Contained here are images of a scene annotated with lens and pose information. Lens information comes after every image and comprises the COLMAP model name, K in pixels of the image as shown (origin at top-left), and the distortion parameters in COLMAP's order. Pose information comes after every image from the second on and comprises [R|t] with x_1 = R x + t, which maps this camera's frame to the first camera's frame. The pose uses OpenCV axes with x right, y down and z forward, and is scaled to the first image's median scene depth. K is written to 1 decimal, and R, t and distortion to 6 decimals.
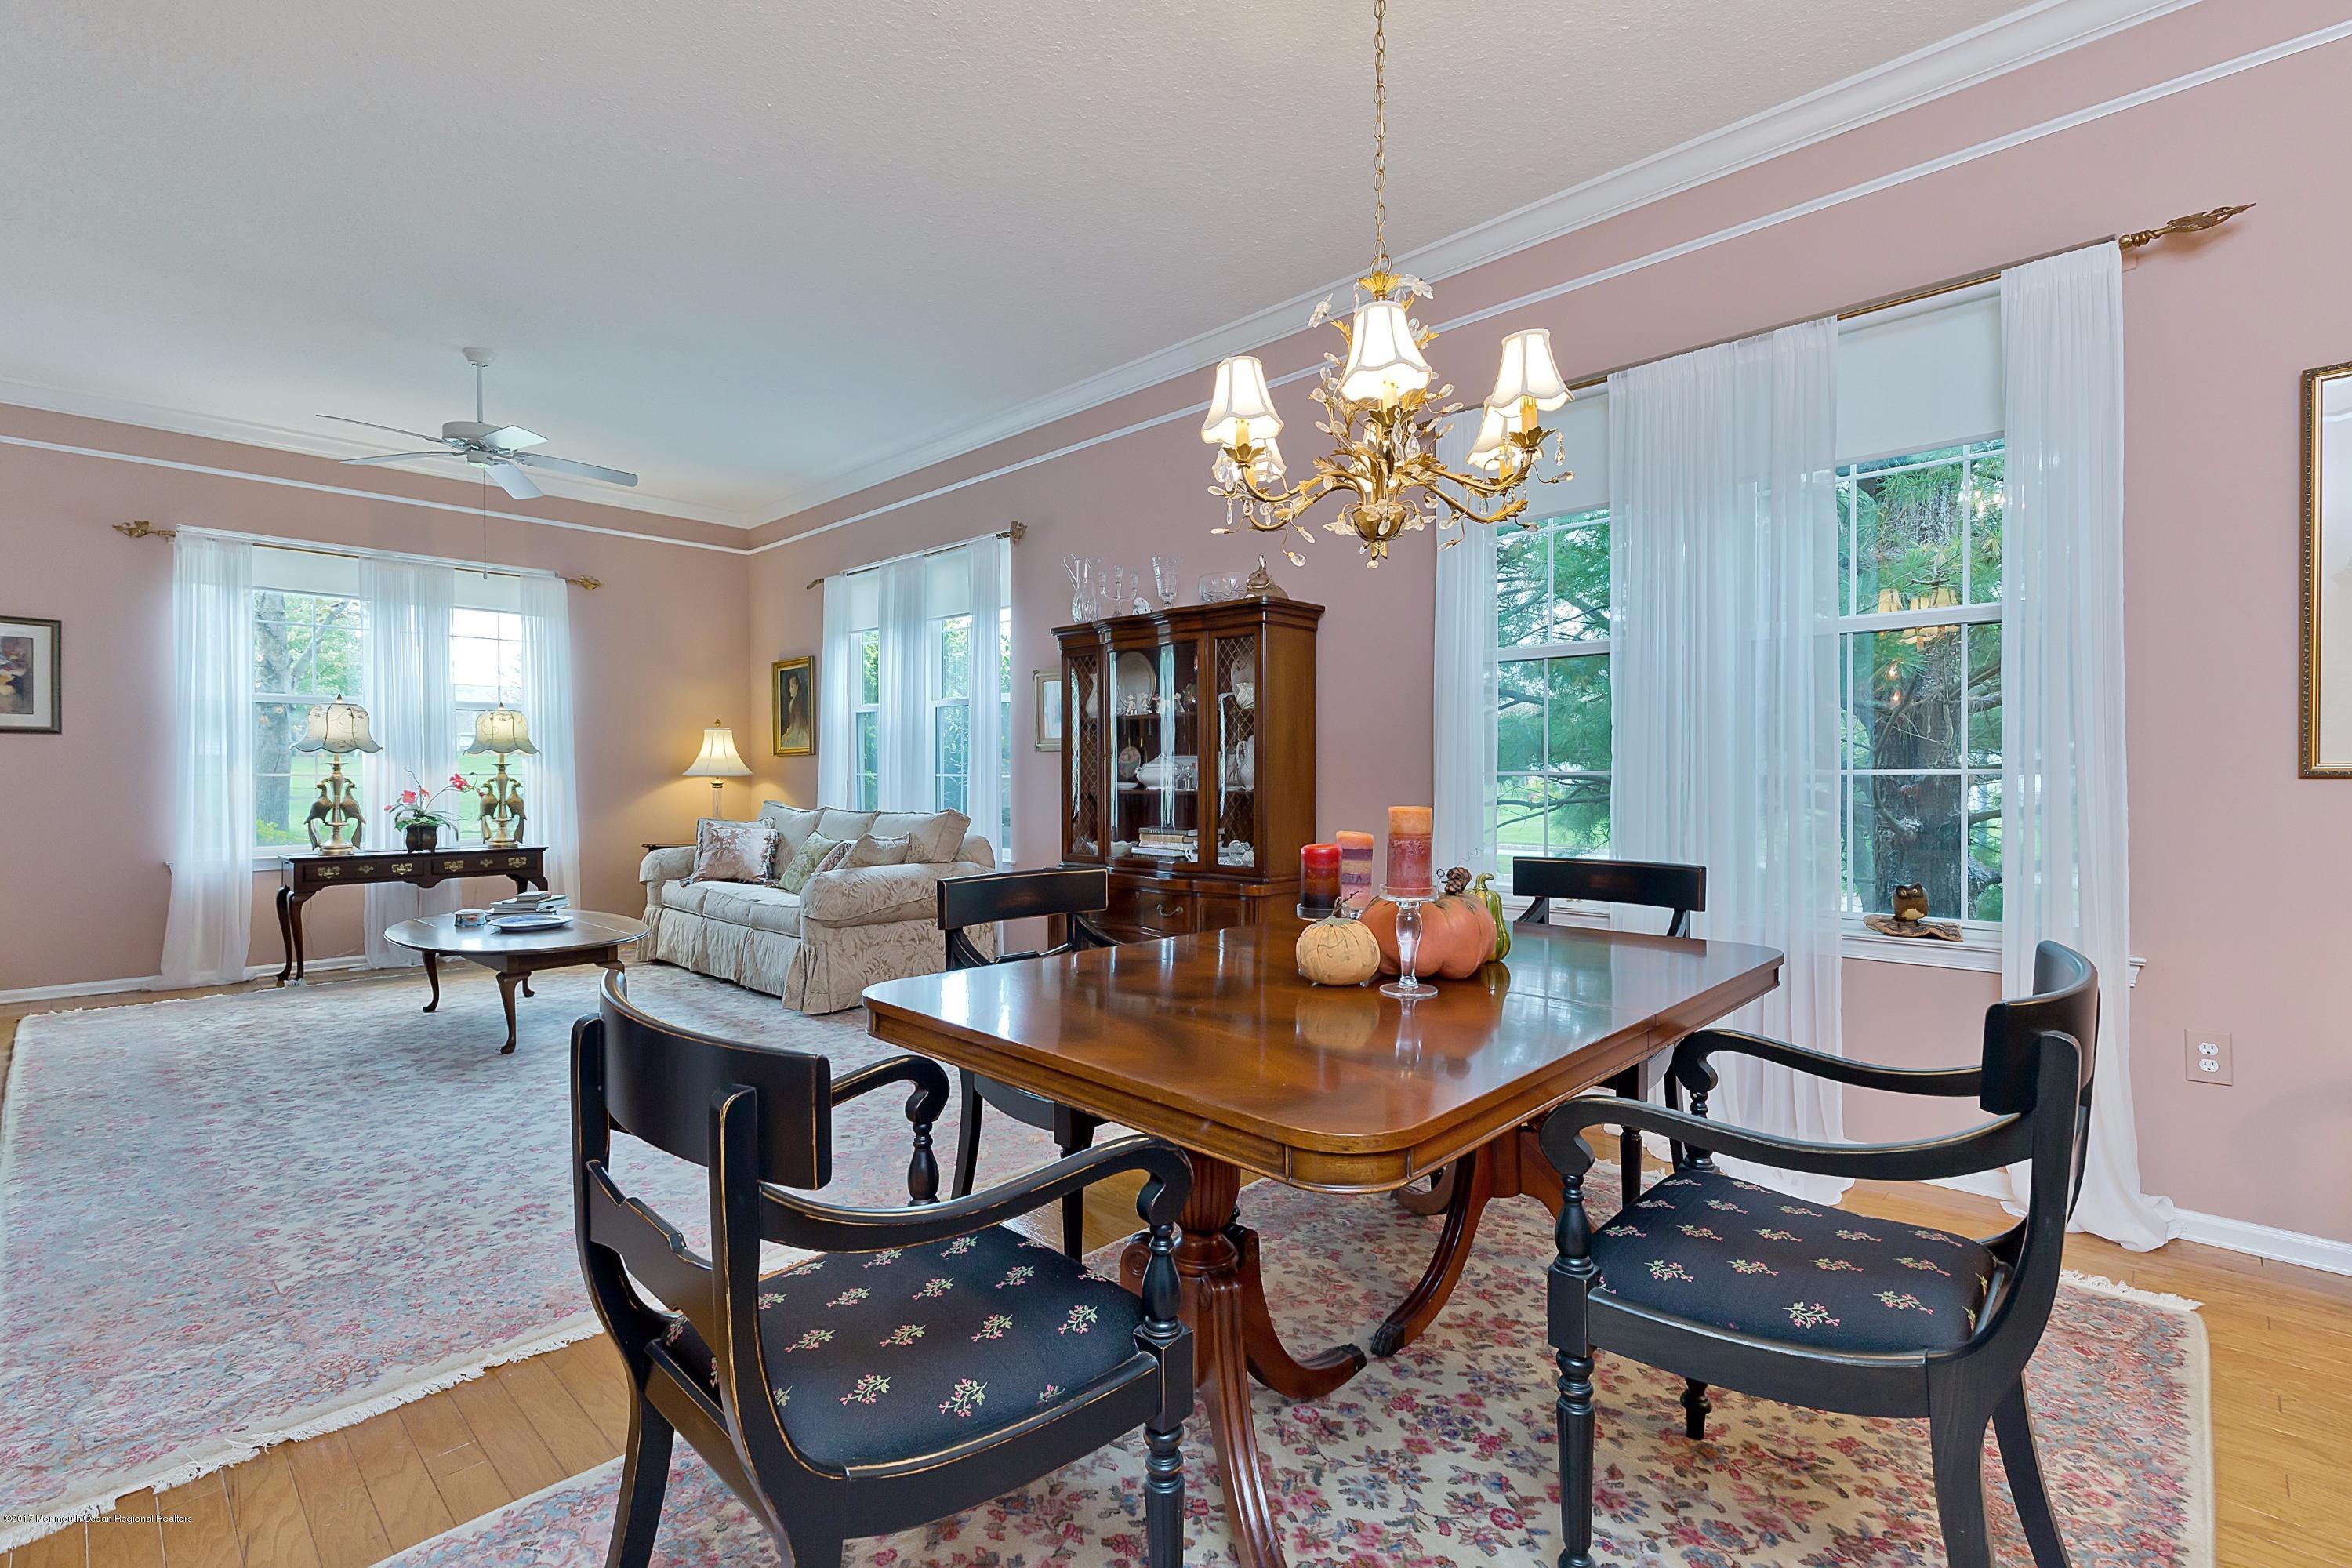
lens RADIAL K [[1070.6, 0, 1165.7], [0, 1070.6, 786.1], [0, 0, 1]] dist [0.012421, -0.000906]
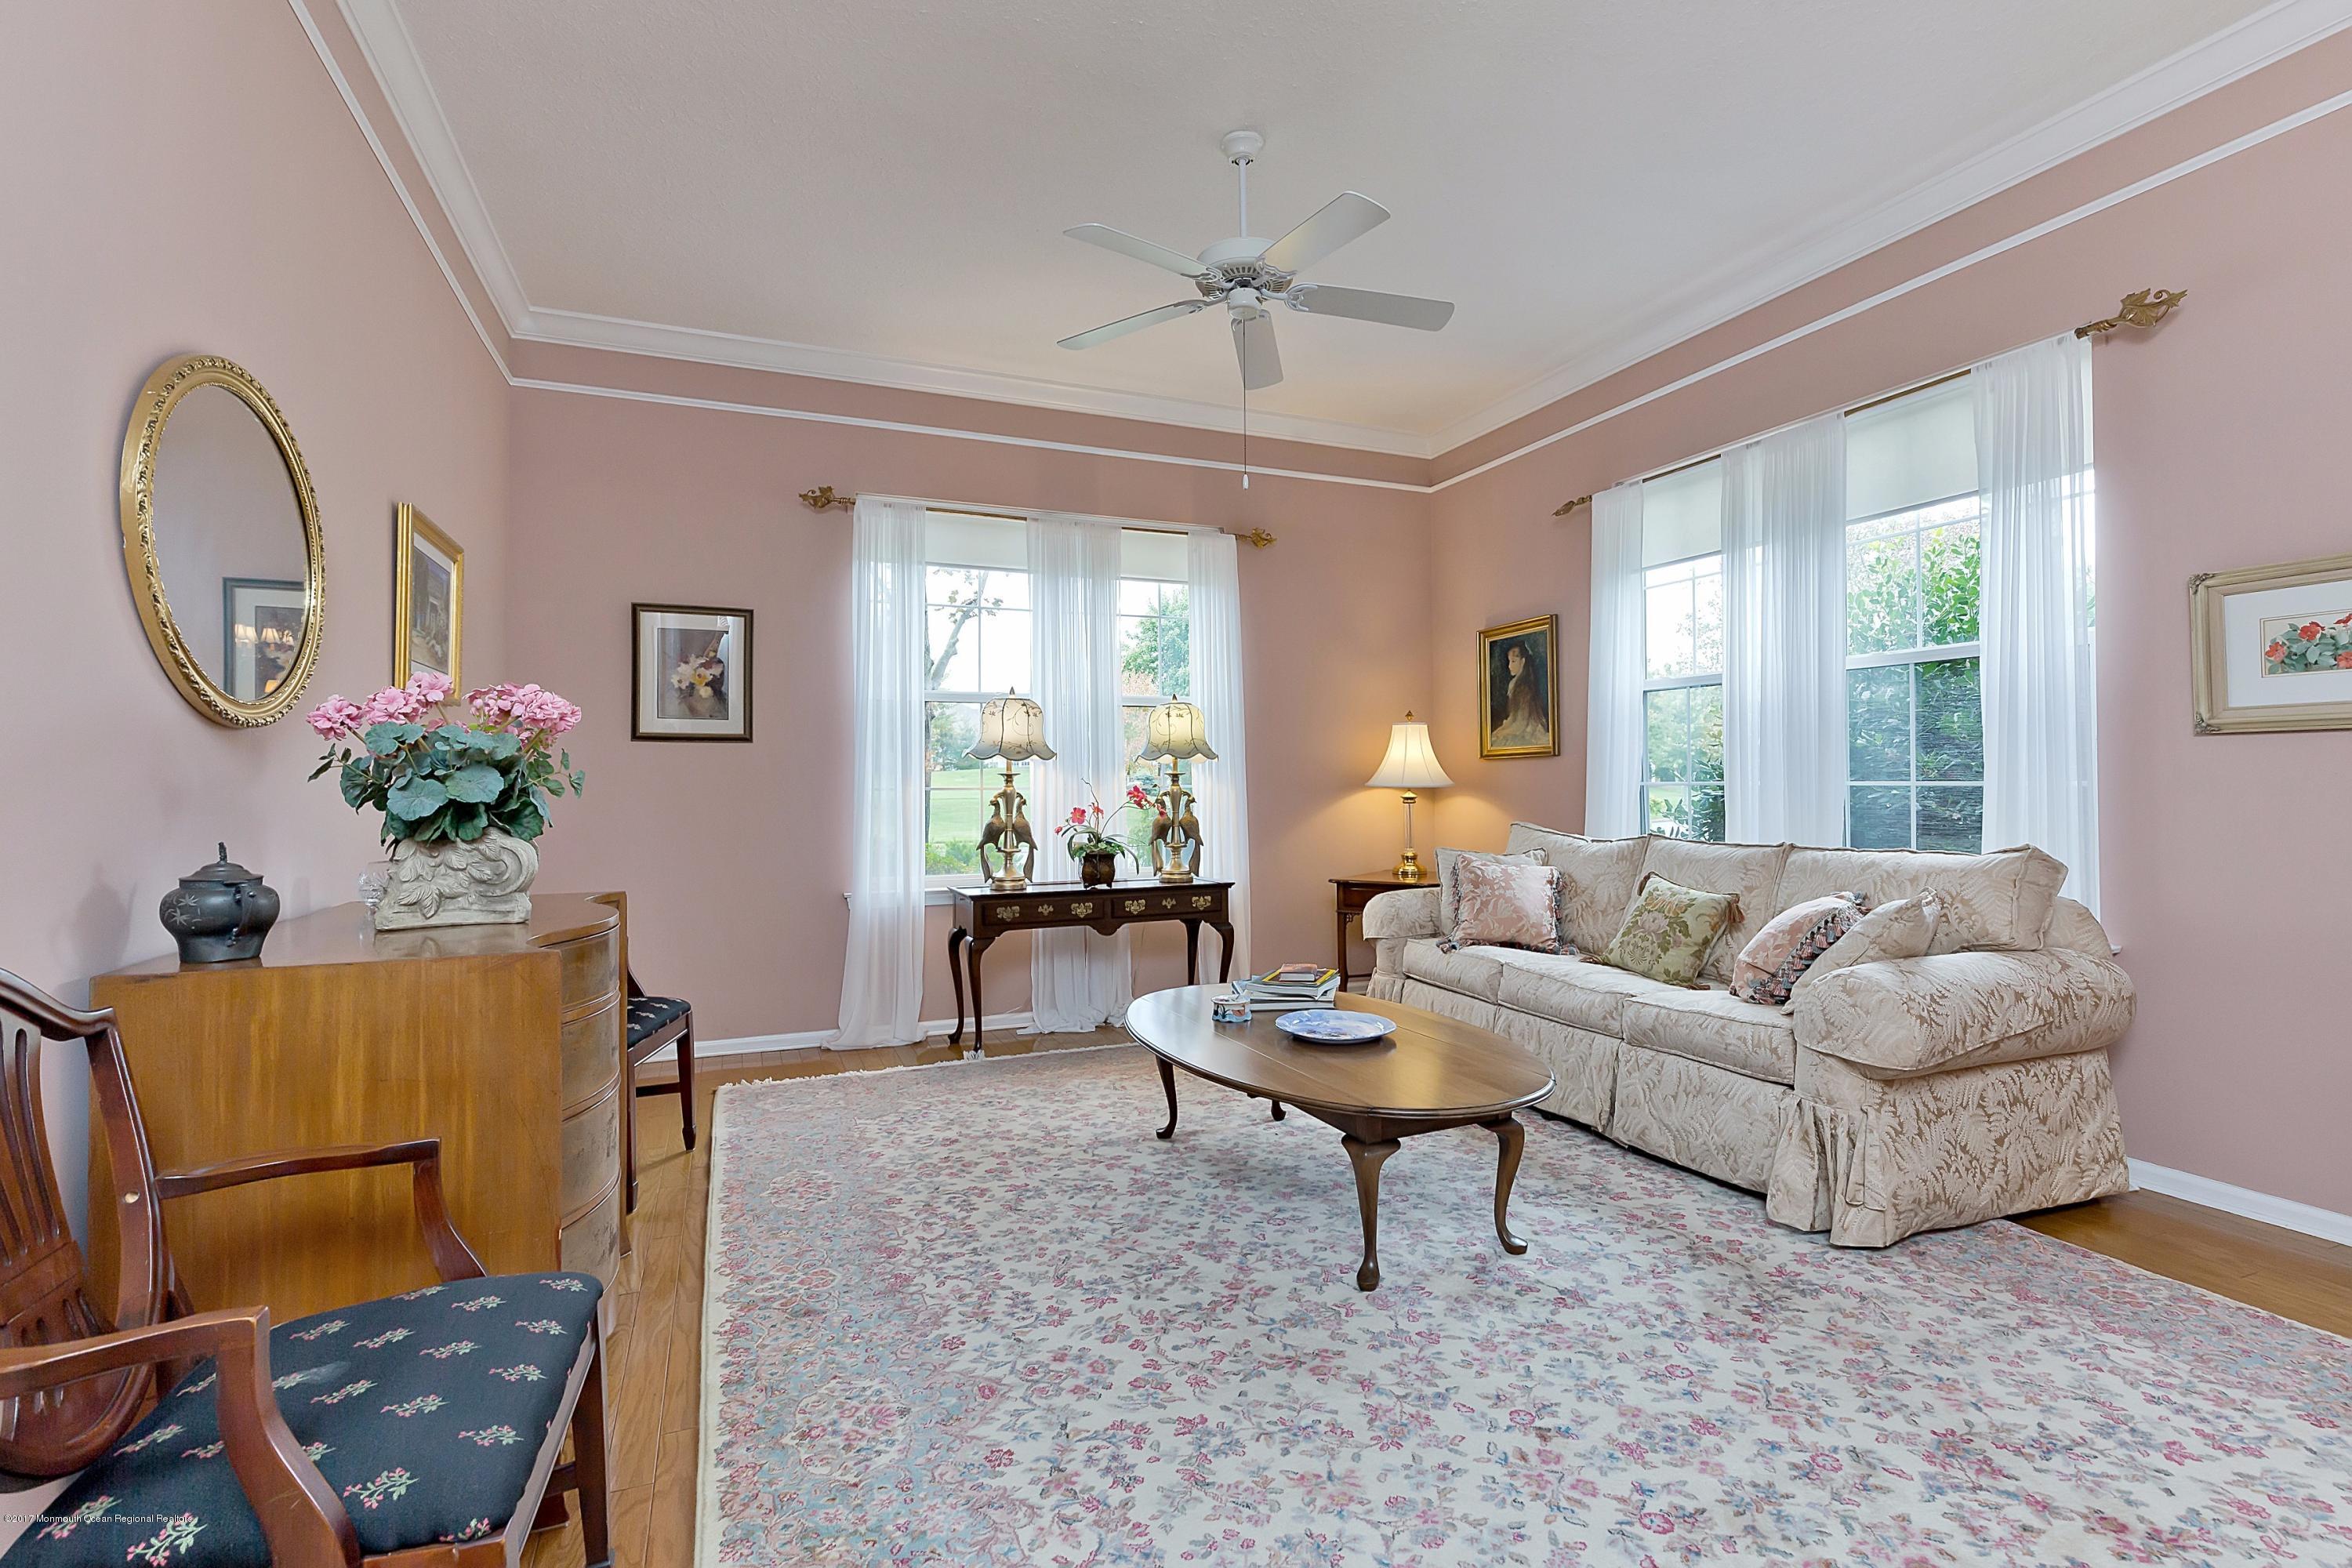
lens RADIAL K [[1070.6, 0, 1180.4], [0, 1070.6, 779.2], [0, 0, 1]] dist [0.012421, -0.000906]
pose [[0.921623, -0.008633, -0.387991, -0.338794], [0.002636, 0.999869, -0.015986, -0.004227], [0.388078, 0.013710, 0.921524, 0.313288]]
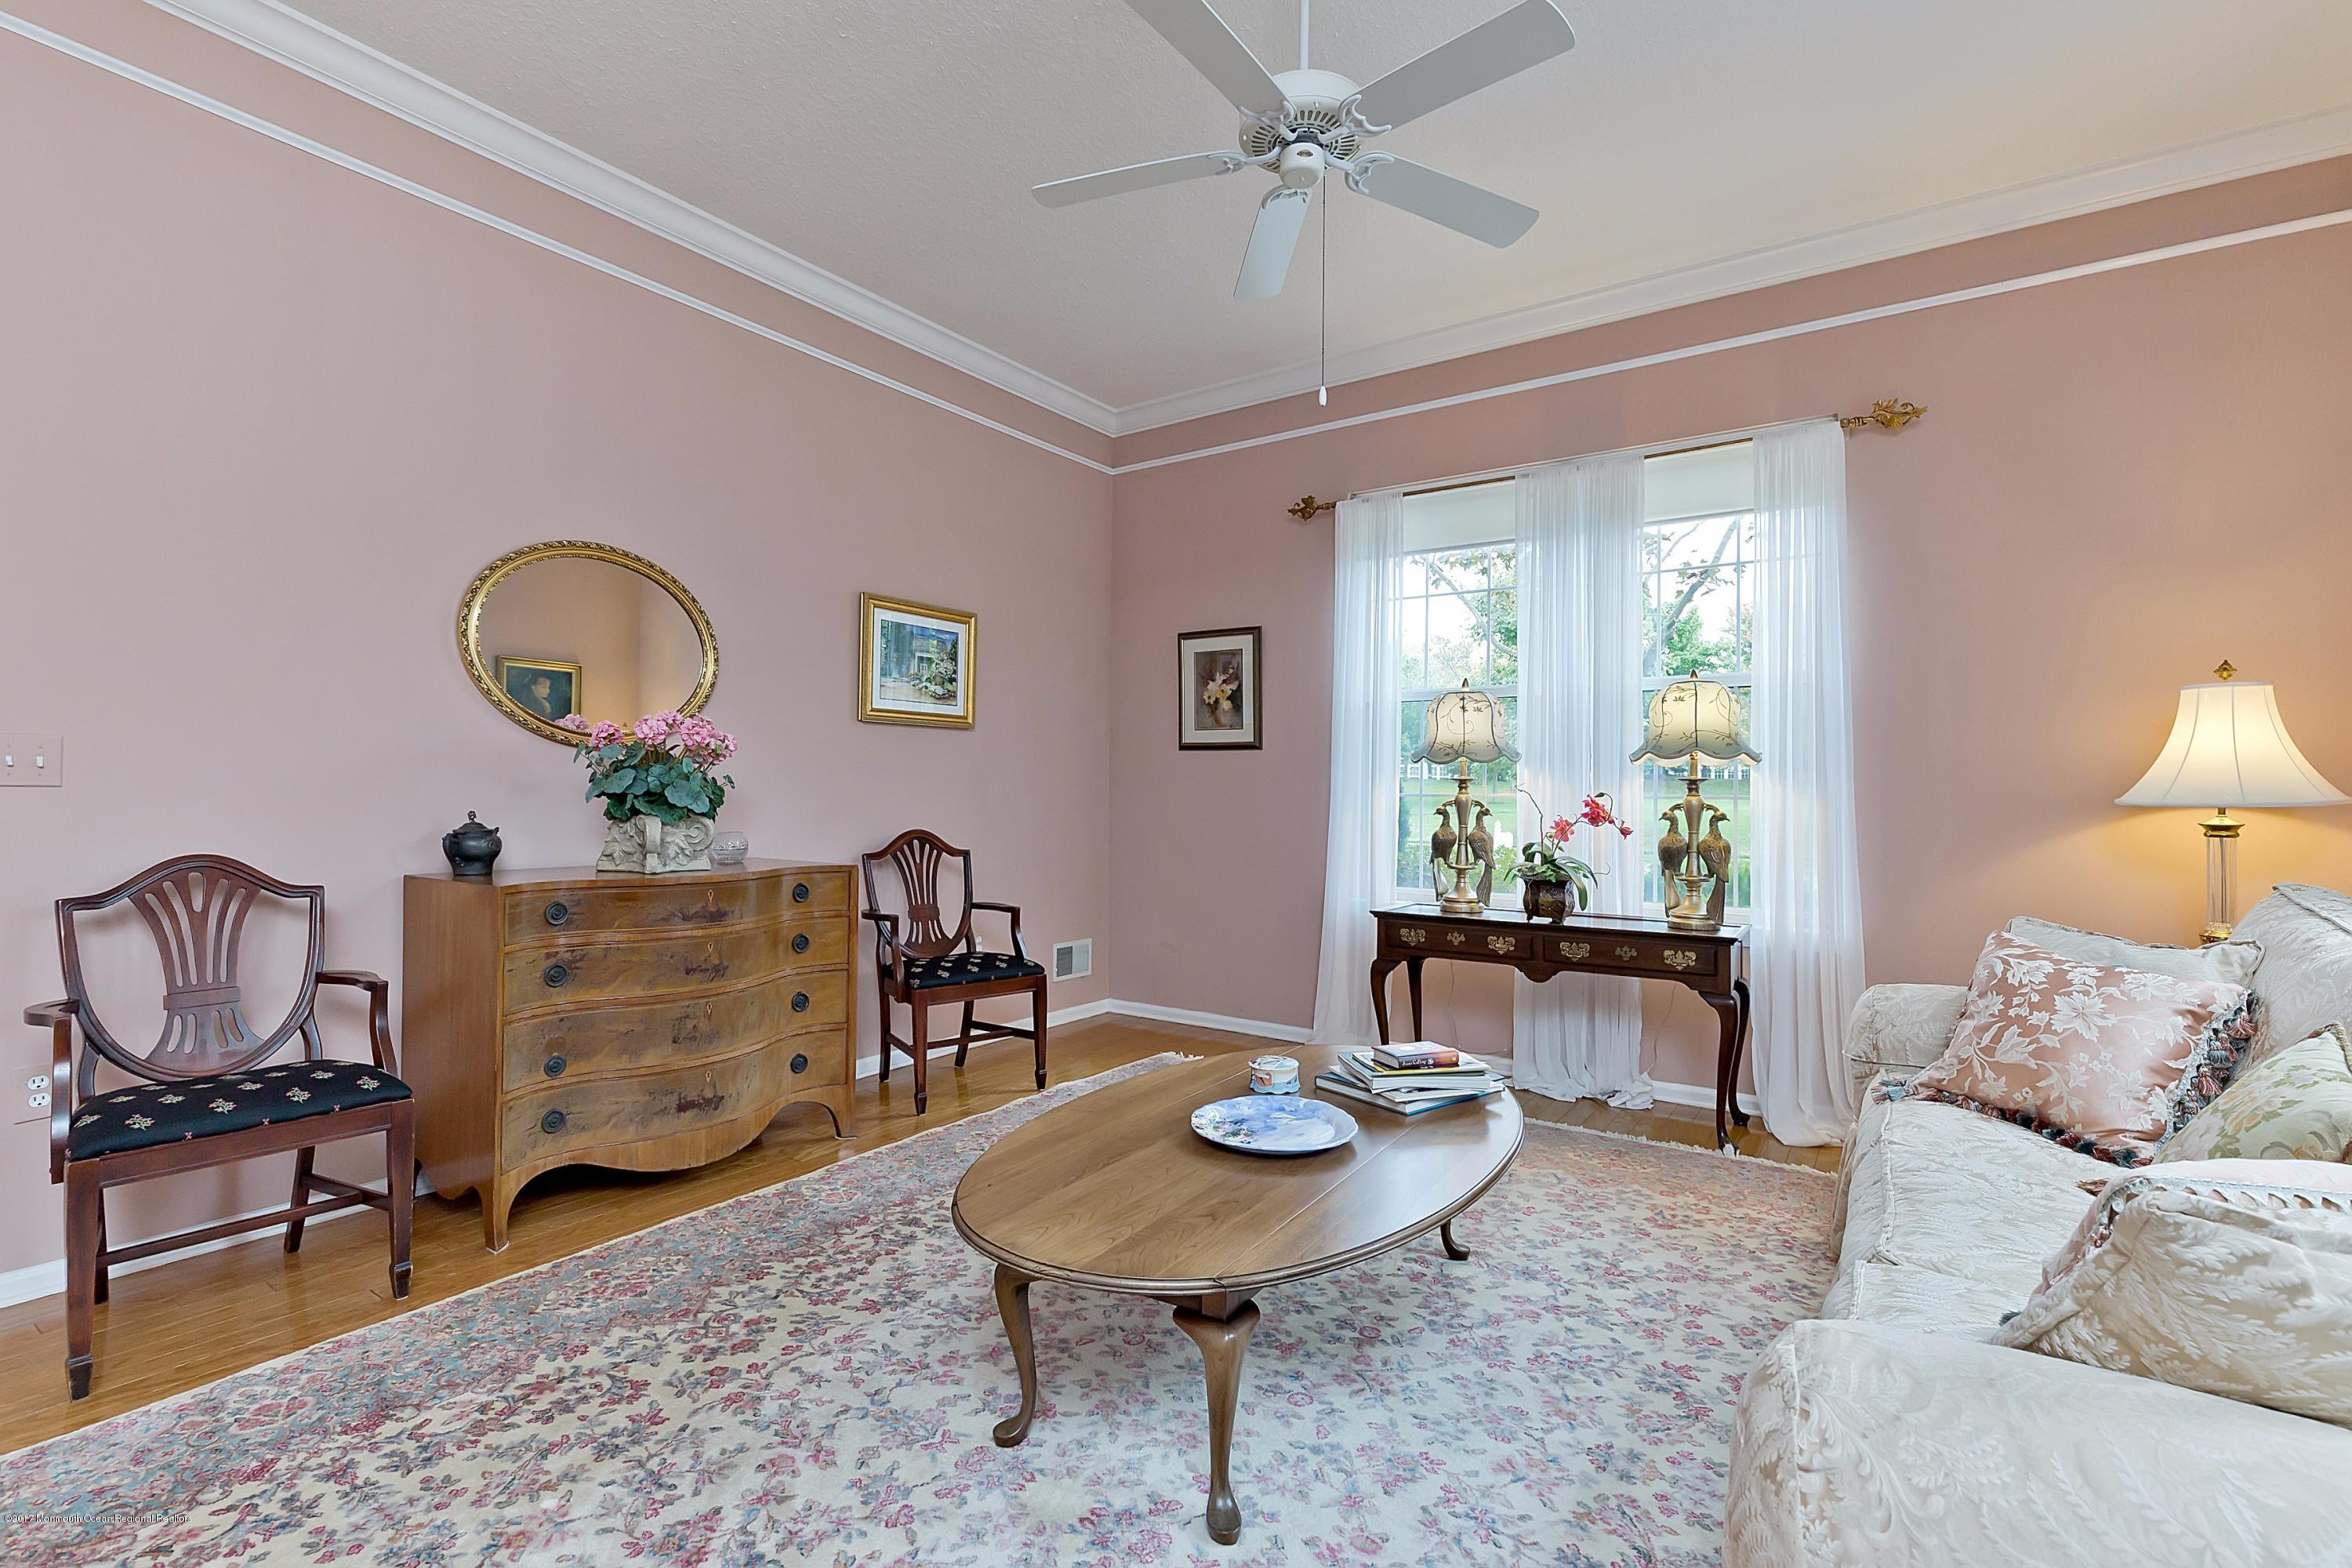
lens RADIAL K [[1070.6, 0, 1189.0], [0, 1070.6, 770.9], [0, 0, 1]] dist [0.012421, -0.000906]
pose [[0.174108, -0.018266, -0.984557, -0.120631], [-0.020346, 0.999548, -0.022142, -0.007390], [0.984516, 0.023887, 0.173658, 0.694810]]
